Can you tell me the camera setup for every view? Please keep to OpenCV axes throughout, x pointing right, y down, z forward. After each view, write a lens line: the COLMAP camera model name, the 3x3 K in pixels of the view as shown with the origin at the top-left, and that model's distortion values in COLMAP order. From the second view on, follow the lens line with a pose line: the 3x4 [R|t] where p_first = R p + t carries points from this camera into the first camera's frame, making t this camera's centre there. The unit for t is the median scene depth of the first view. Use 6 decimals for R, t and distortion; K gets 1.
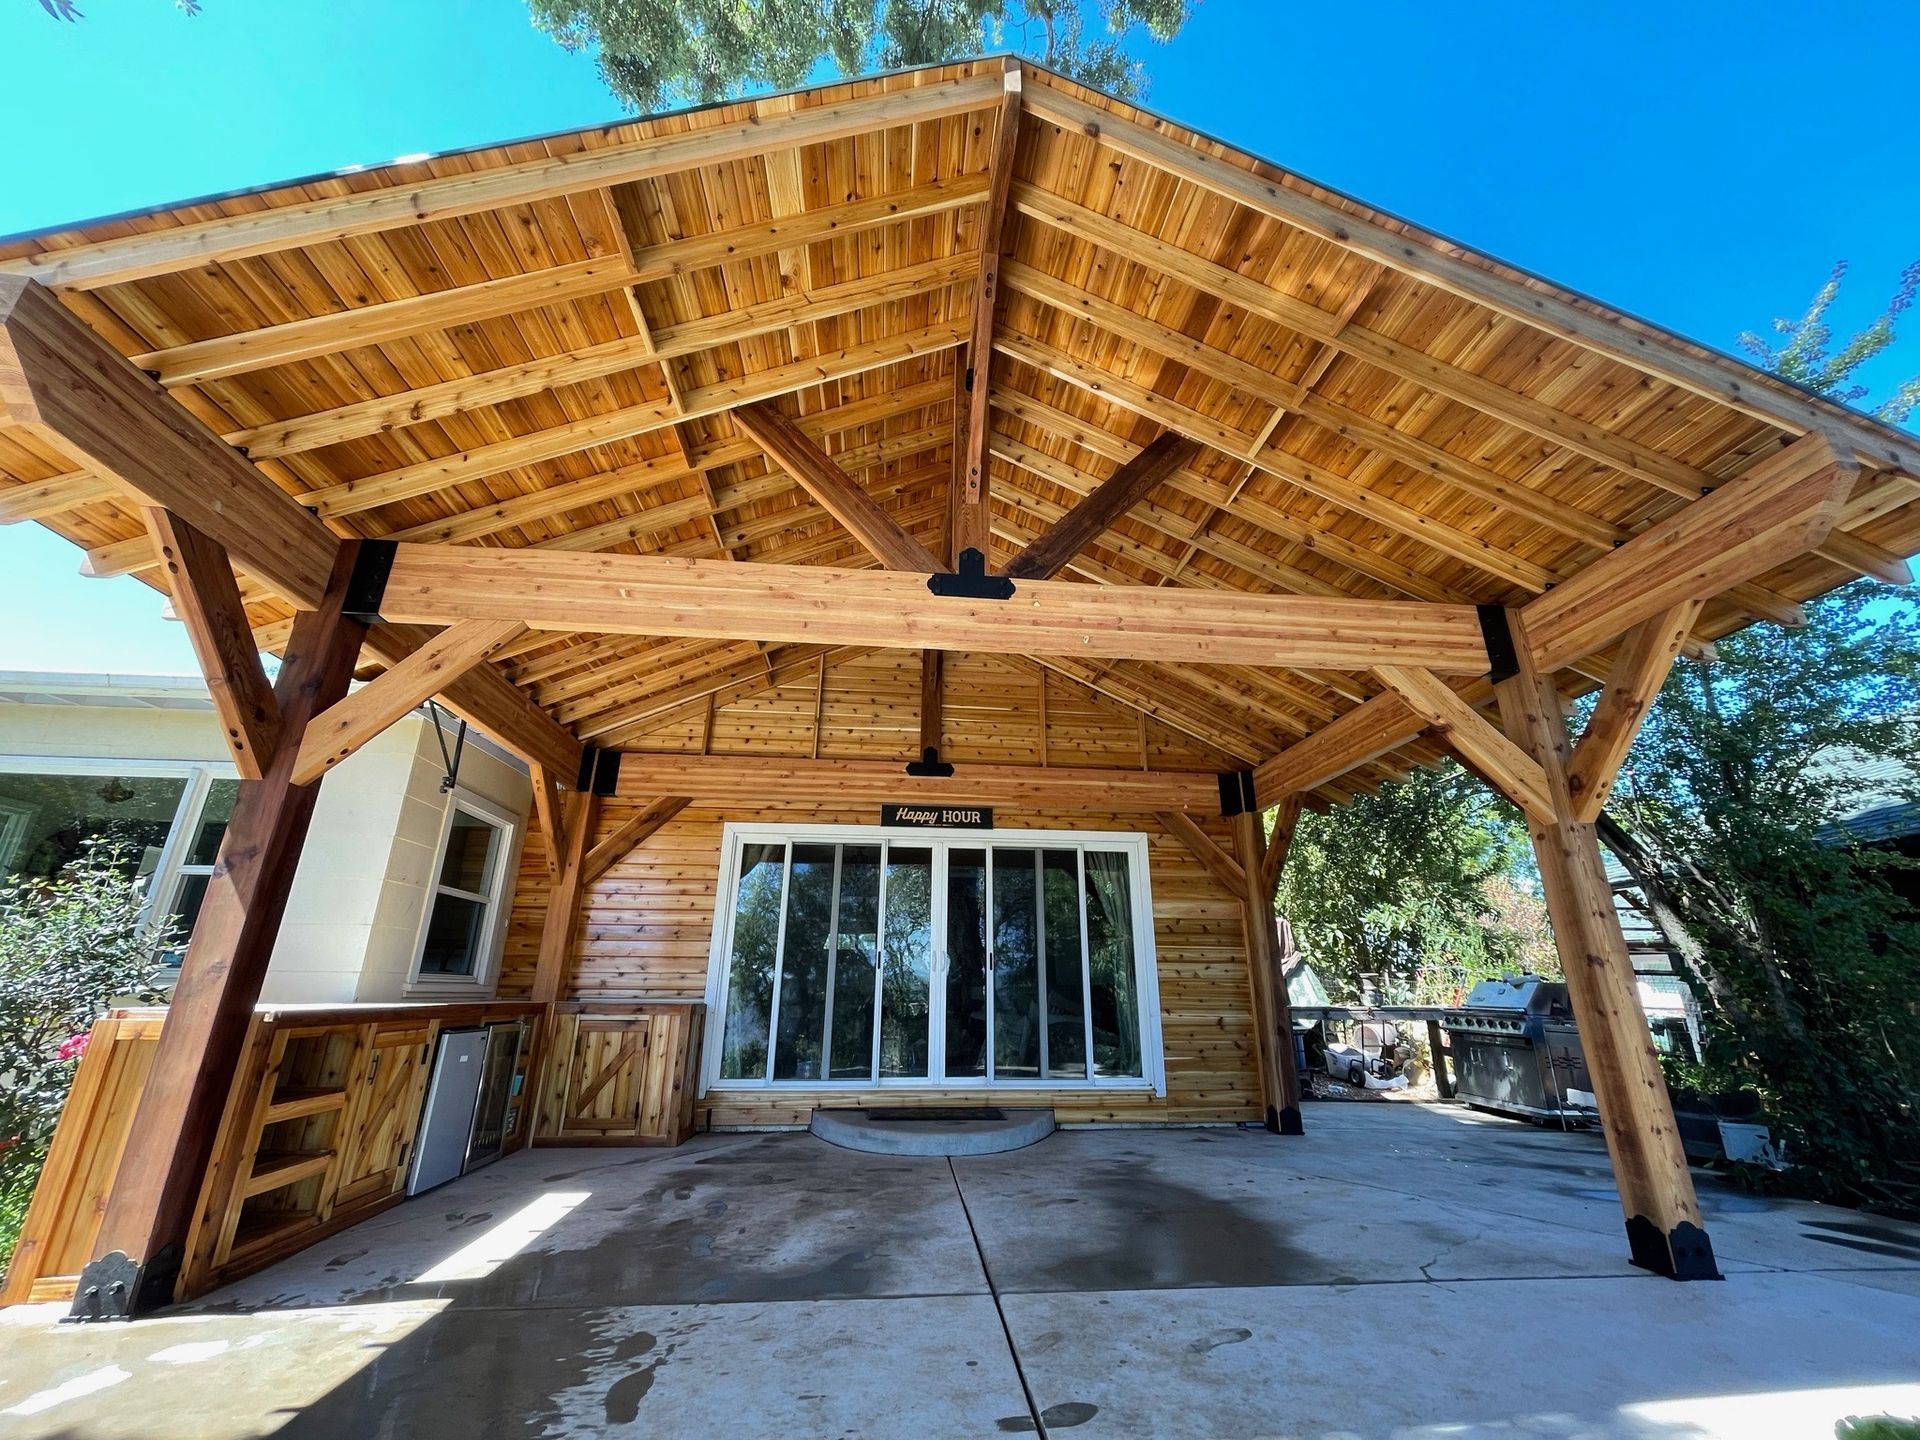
lens RADIAL K [[771.1, 0, 960.1], [0, 771.1, 707.9], [0, 0, 1]] dist [-0.006652, 0.002153]
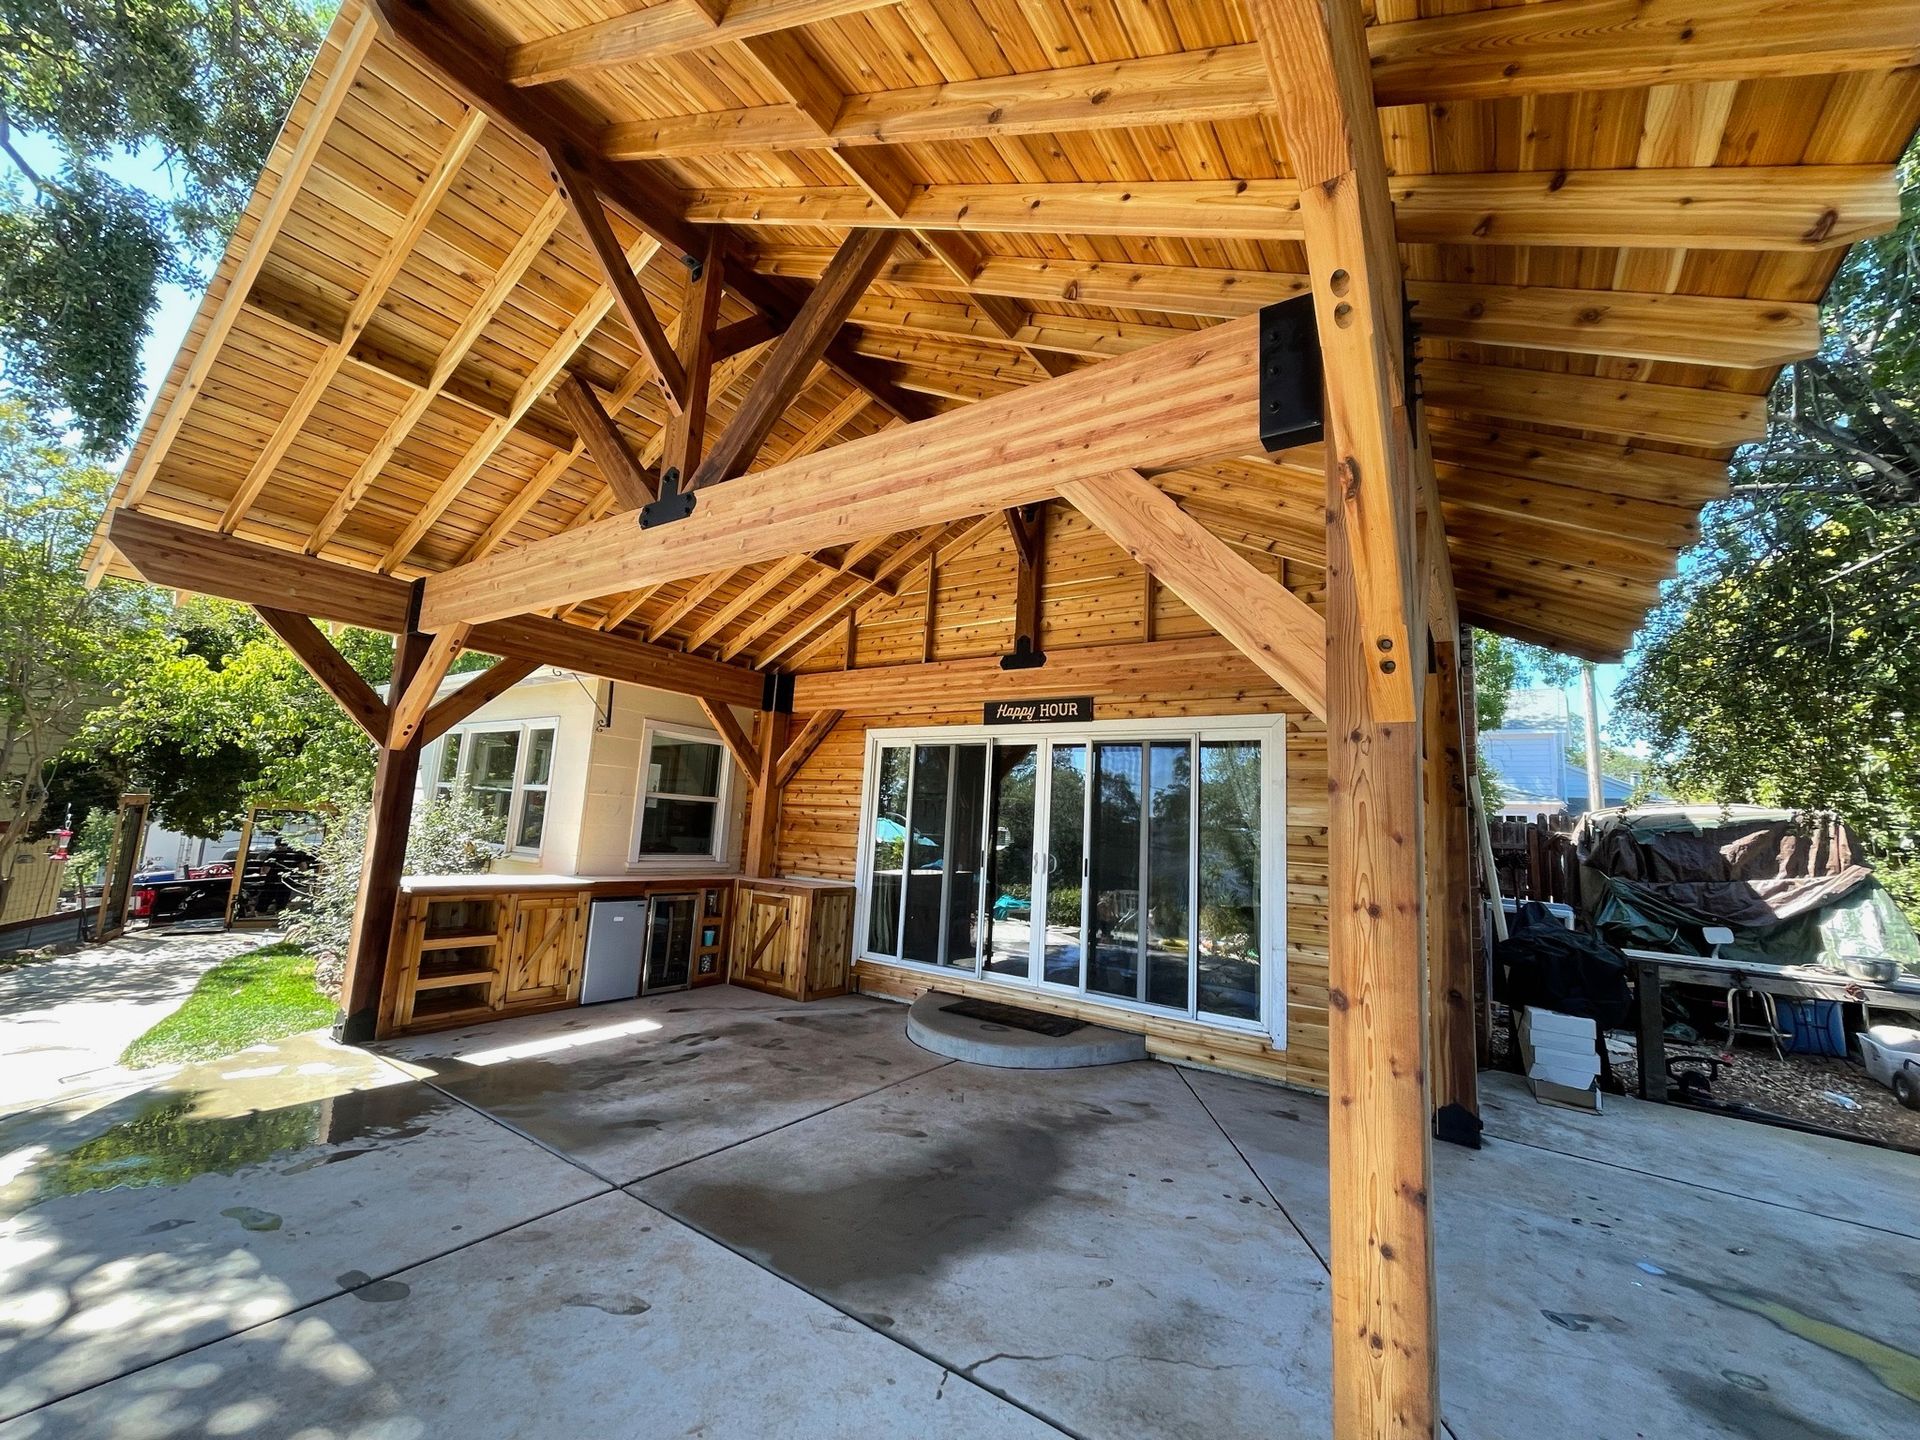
lens RADIAL K [[771.1, 0, 961.7], [0, 771.1, 709.4], [0, 0, 1]] dist [-0.006652, 0.002153]
pose [[0.766695, -0.064535, -0.638760, 0.507525], [0.174779, 0.978338, 0.110942, 0.022718], [0.617763, -0.196700, 0.761366, 0.258355]]
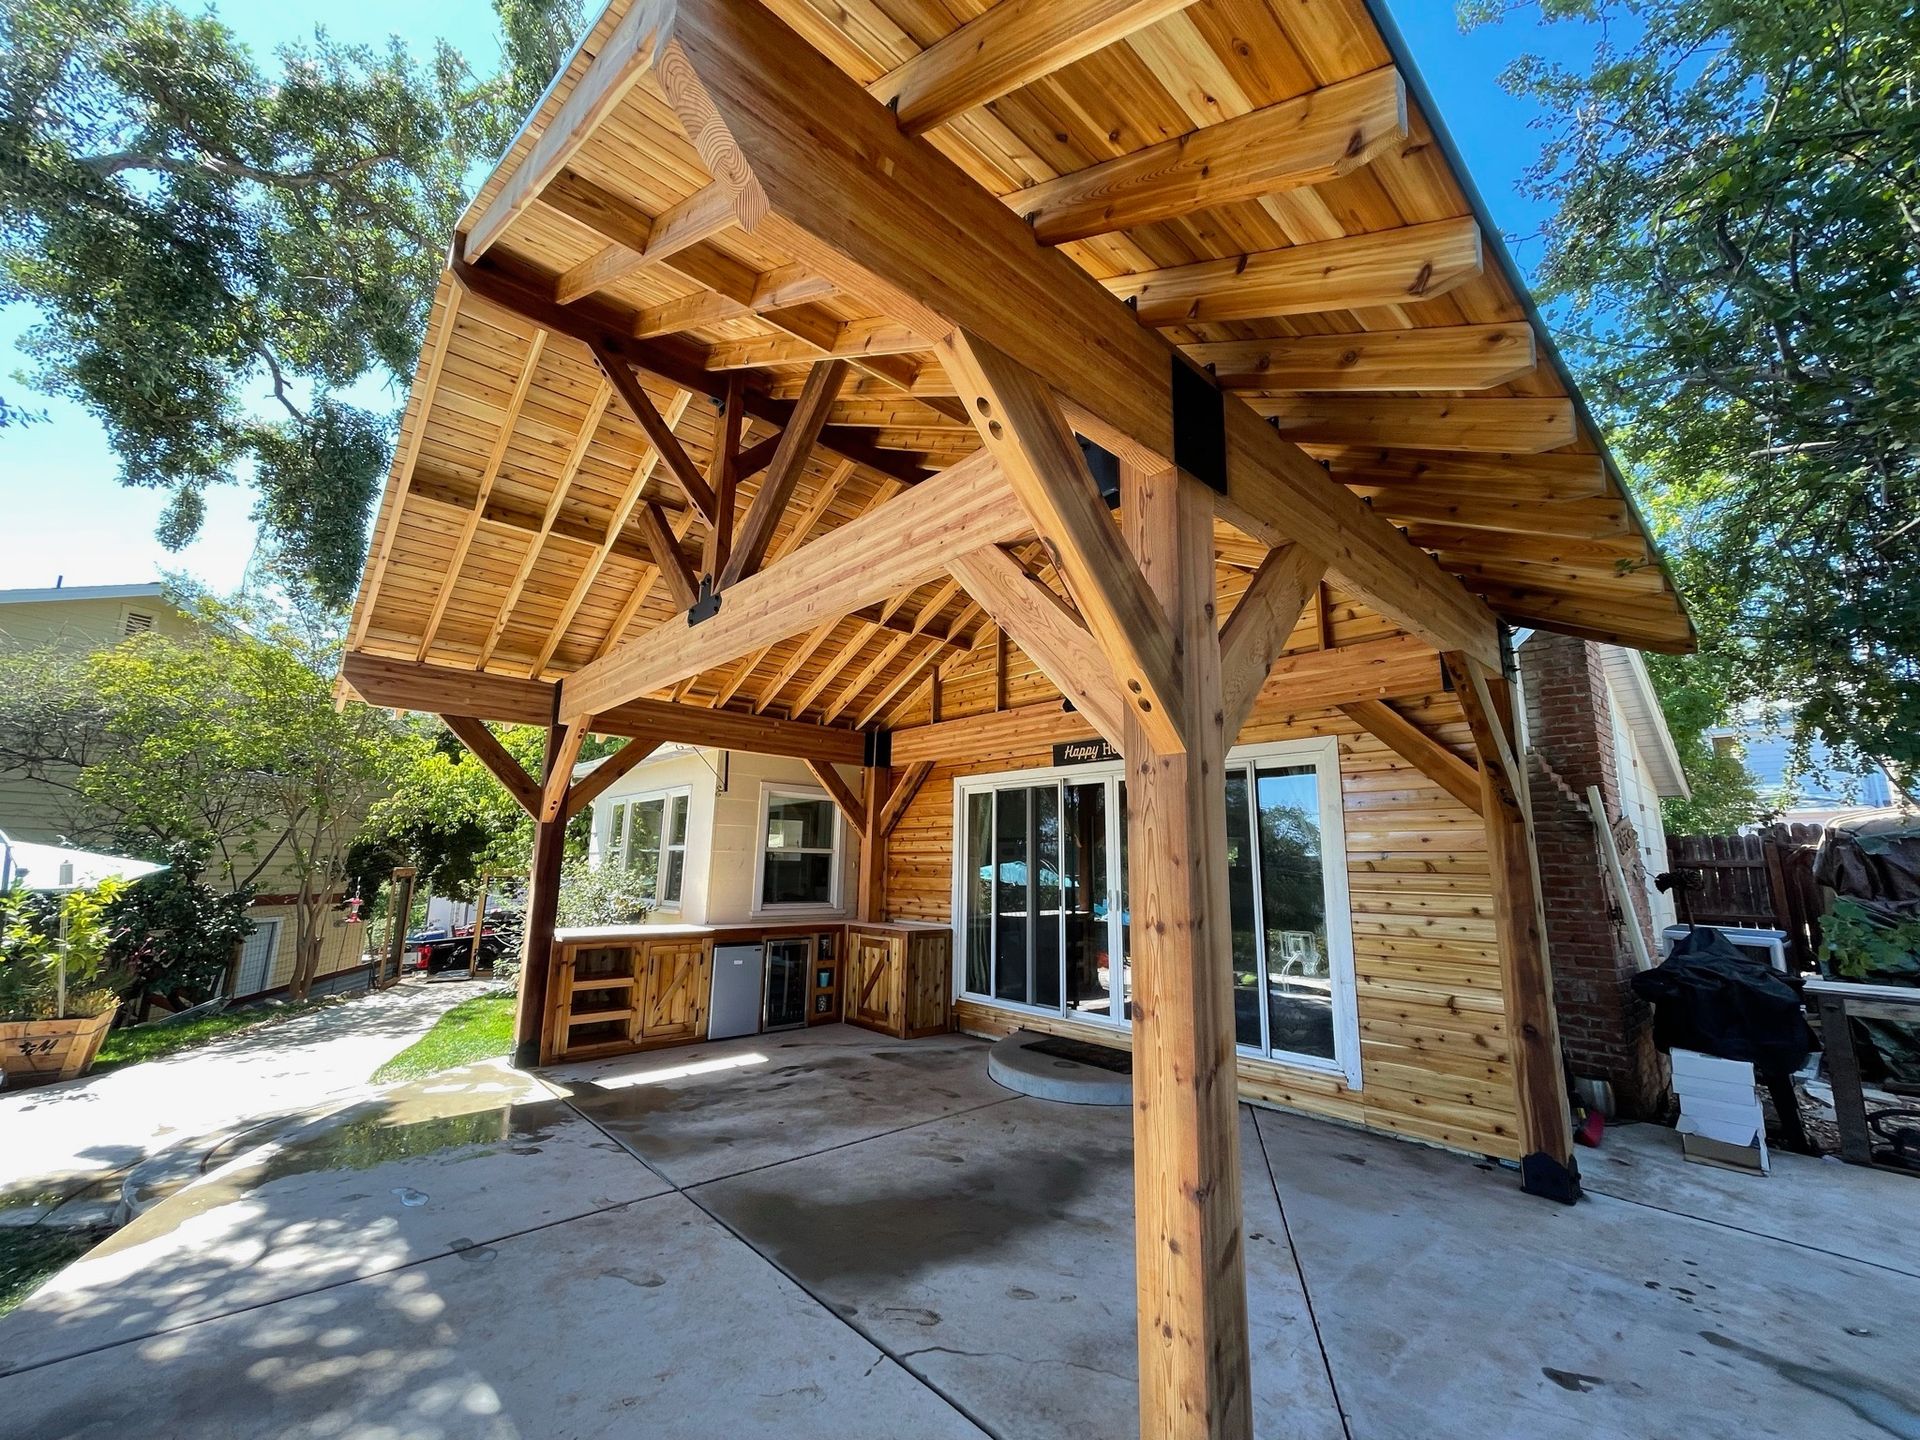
lens RADIAL K [[771.1, 0, 961.4], [0, 771.1, 709.2], [0, 0, 1]] dist [-0.006652, 0.002153]
pose [[0.600281, -0.159270, -0.783770, 0.636651], [0.266156, 0.963897, 0.007972, 0.042701], [0.754204, -0.213390, 0.621000, 0.314309]]
